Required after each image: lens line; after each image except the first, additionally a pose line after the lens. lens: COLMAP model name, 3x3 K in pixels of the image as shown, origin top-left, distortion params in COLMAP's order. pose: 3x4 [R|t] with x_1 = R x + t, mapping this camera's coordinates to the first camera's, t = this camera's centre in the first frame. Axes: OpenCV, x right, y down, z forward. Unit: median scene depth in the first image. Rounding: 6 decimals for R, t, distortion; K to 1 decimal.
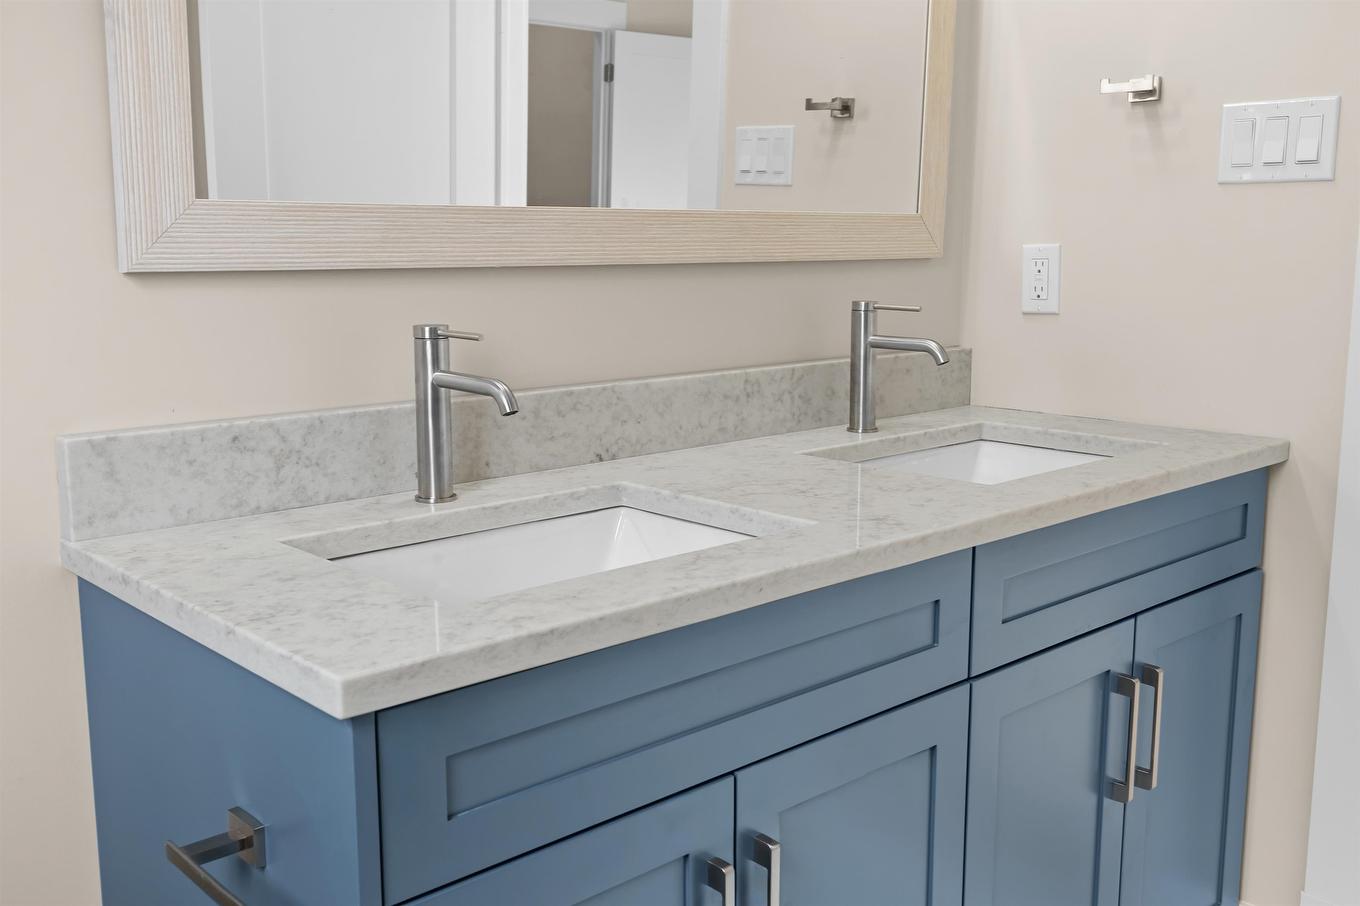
lens RADIAL K [[1301.2, 0, 680.0], [0, 1301.2, 453.0], [0, 0, 1]] dist [-0.001113, -0.001476]
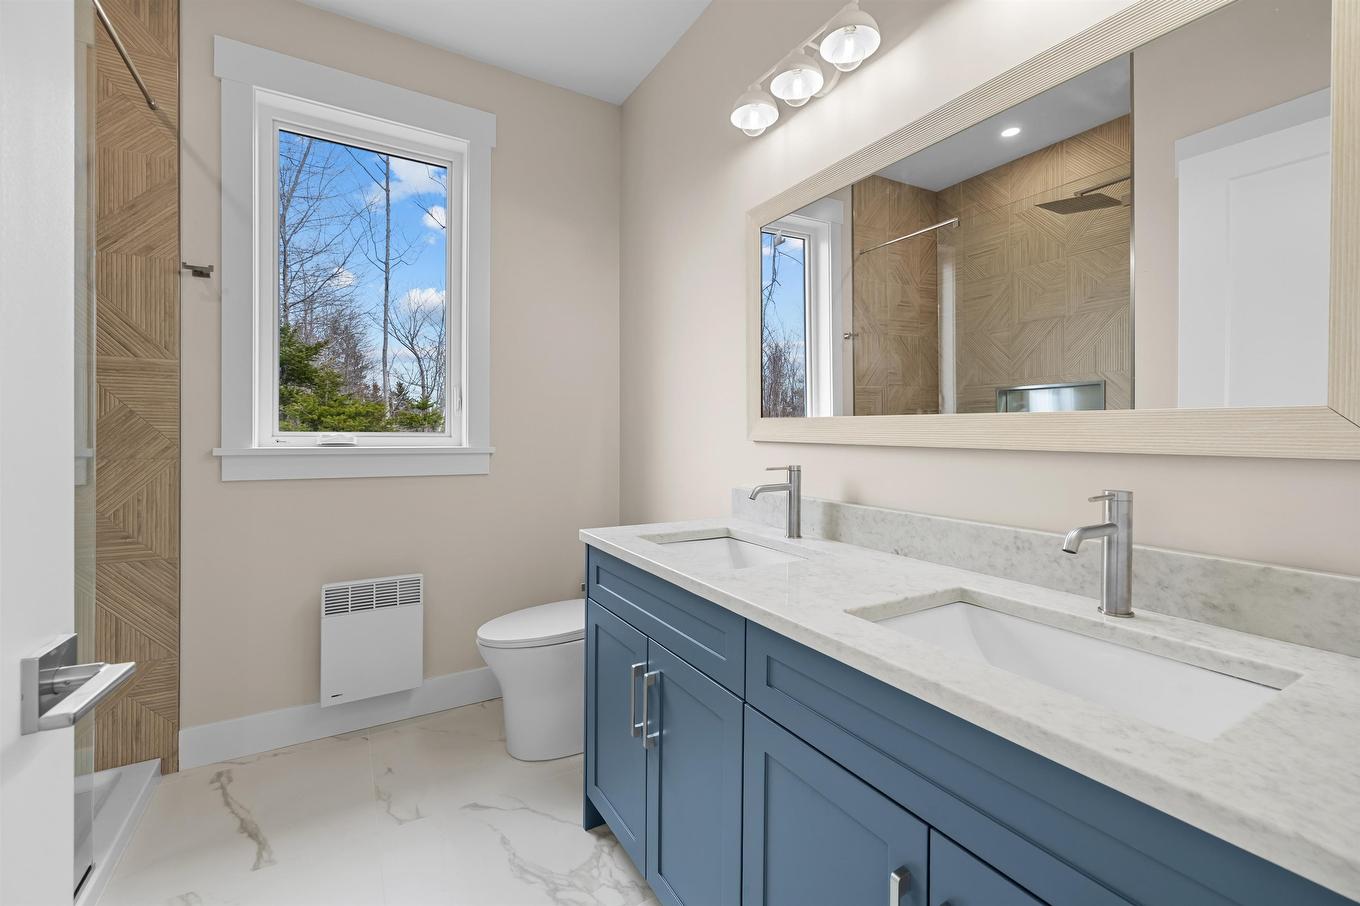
lens RADIAL K [[572.2, 0, 673.7], [0, 572.2, 460.7], [0, 0, 1]] dist [-0.000057, 0.000213]
pose [[-0.210653, 0.054037, -0.976066, 0.739868], [-0.164399, 0.982292, 0.089862, -0.135517], [0.963638, 0.179394, -0.198039, 0.807090]]
